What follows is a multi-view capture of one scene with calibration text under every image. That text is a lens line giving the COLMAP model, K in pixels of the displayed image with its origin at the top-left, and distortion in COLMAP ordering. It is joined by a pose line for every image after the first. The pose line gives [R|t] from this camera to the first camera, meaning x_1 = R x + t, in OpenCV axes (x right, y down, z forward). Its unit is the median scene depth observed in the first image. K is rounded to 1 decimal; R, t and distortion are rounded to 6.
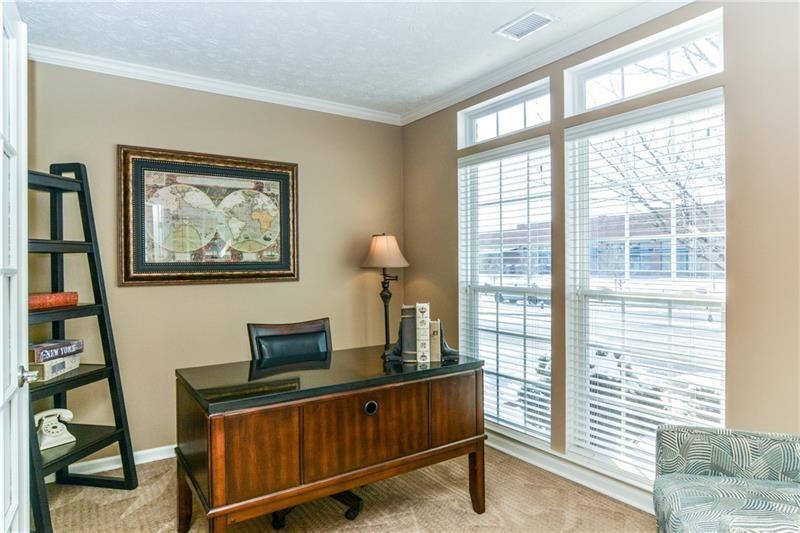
lens RADIAL K [[477.2, 0, 399.4], [0, 477.2, 263.4], [0, 0, 1]] dist [-0.030378, -0.000572]
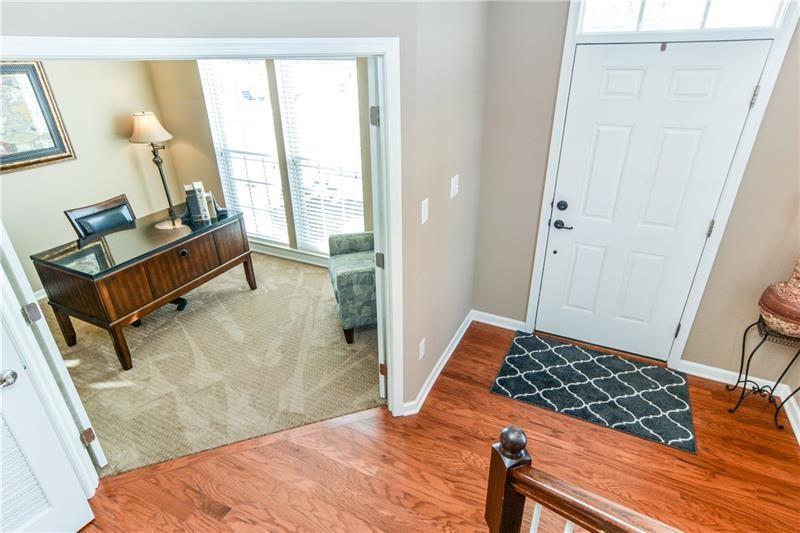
lens RADIAL K [[461.4, 0, 406.2], [0, 461.4, 265.4], [0, 0, 1]] dist [0.017974, 0.008486]
pose [[0.869822, -0.224893, 0.439128, -0.085769], [0.003364, 0.892748, 0.450544, -0.361704], [-0.493355, -0.390415, 0.777288, -0.654086]]
